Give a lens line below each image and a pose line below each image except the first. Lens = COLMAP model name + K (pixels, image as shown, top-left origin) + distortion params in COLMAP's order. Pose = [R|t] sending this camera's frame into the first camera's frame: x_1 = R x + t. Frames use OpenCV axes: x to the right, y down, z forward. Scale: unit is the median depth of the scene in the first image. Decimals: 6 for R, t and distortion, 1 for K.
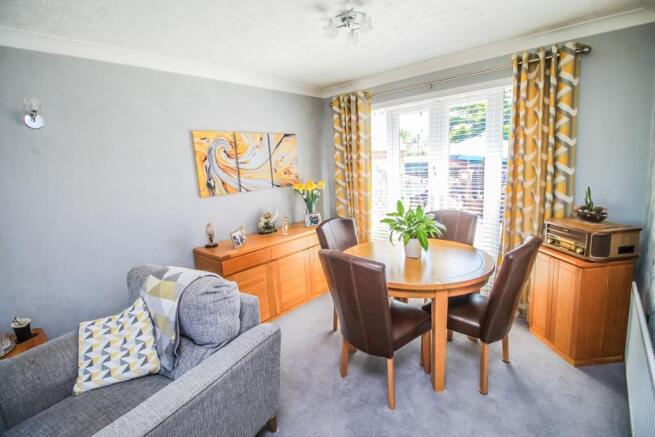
lens RADIAL K [[311.8, 0, 326.1], [0, 311.8, 217.6], [0, 0, 1]] dist [-0.013136, -0.001921]
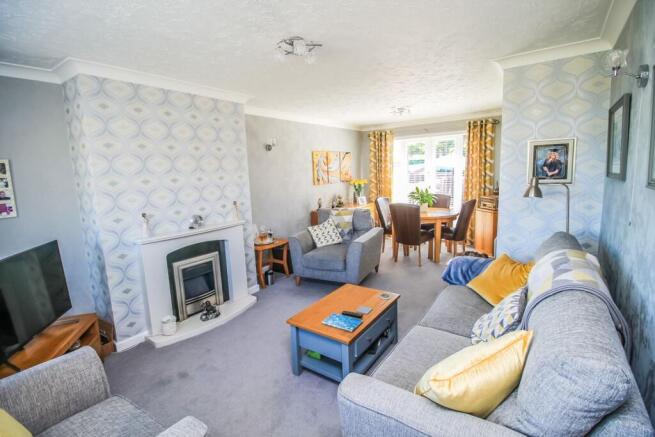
lens RADIAL K [[311.8, 0, 326.2], [0, 311.8, 217.0], [0, 0, 1]] dist [-0.013136, -0.001921]
pose [[0.995880, 0.005927, 0.090489, -0.482395], [-0.003463, 0.999620, -0.027357, 0.178447], [-0.090617, 0.026931, 0.995522, -0.897931]]
